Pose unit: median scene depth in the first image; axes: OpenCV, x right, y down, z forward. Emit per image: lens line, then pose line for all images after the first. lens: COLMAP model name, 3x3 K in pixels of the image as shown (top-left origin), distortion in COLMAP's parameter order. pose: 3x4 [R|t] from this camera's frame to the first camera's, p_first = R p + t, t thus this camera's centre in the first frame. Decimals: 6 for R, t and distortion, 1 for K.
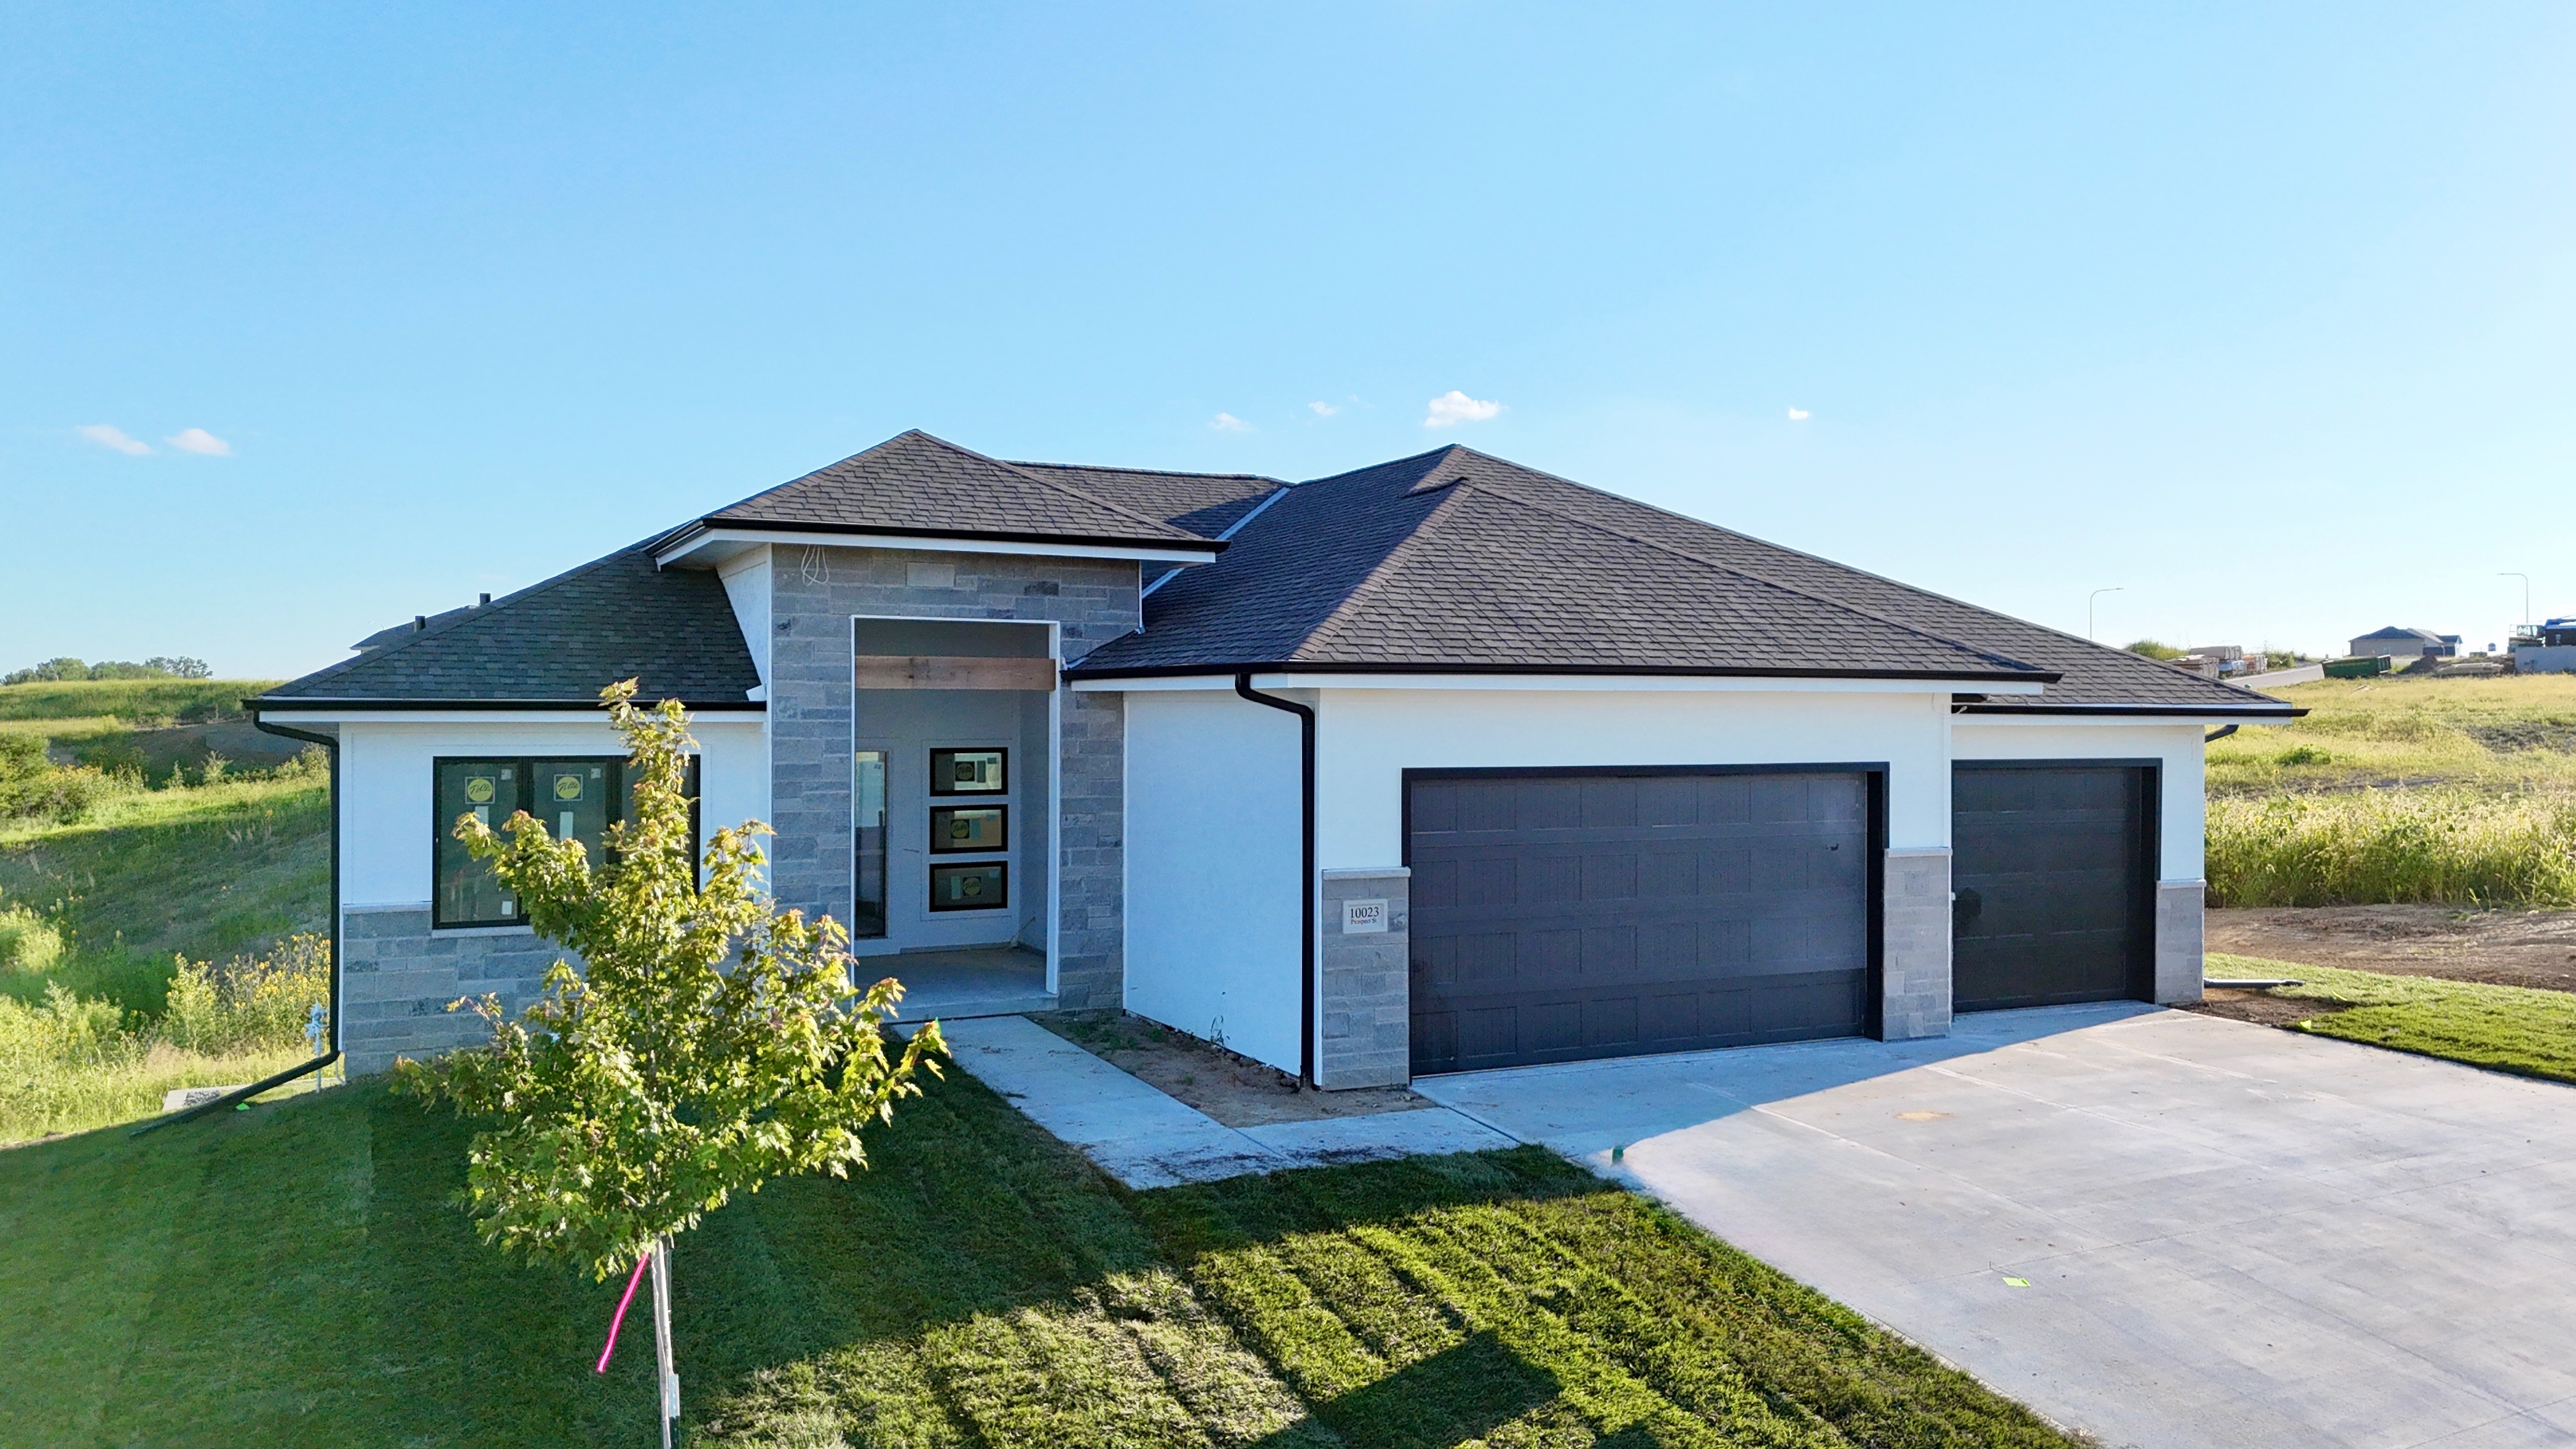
lens RADIAL K [[1924.2, 0, 1288.0], [0, 1924.2, 724.5], [0, 0, 1]] dist [0.039387, -0.006439]
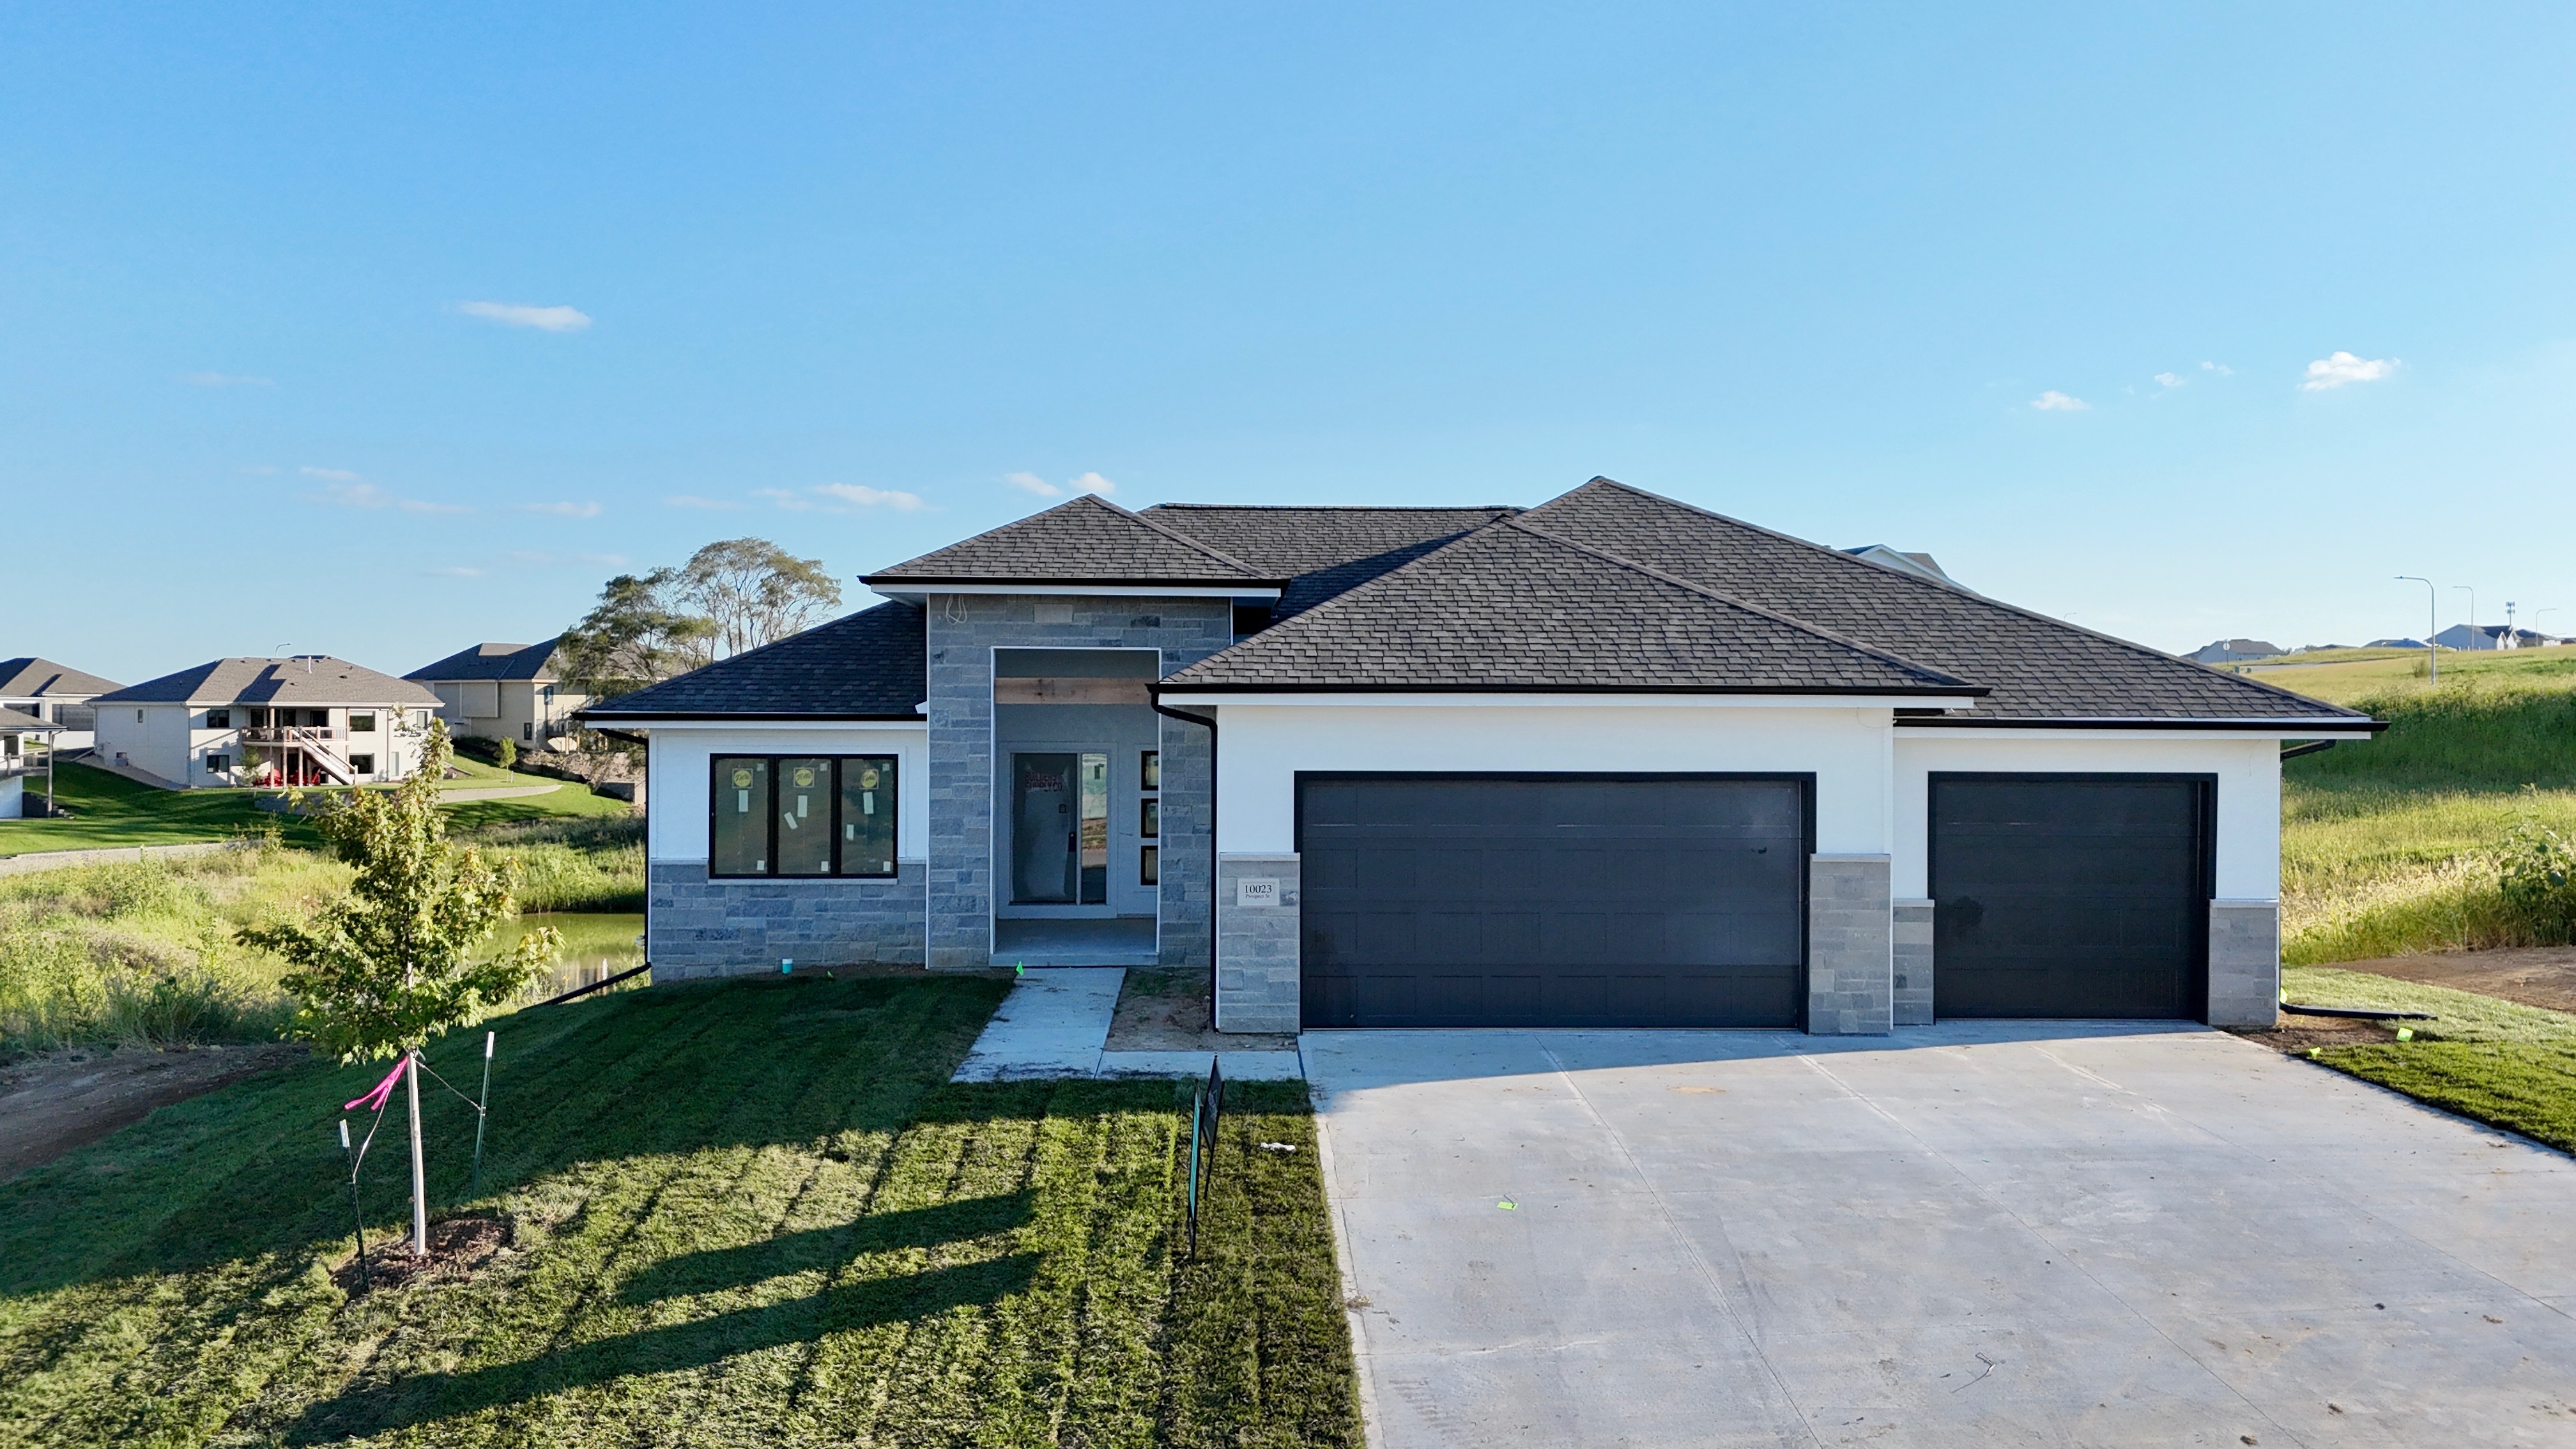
lens RADIAL K [[1924.2, 0, 1288.0], [0, 1924.2, 724.5], [0, 0, 1]] dist [0.039387, -0.006439]
pose [[0.915664, 0.003990, -0.401925, 0.473153], [-0.004676, 0.999989, -0.000728, -0.004849], [0.401918, 0.002546, 0.915672, -0.092119]]
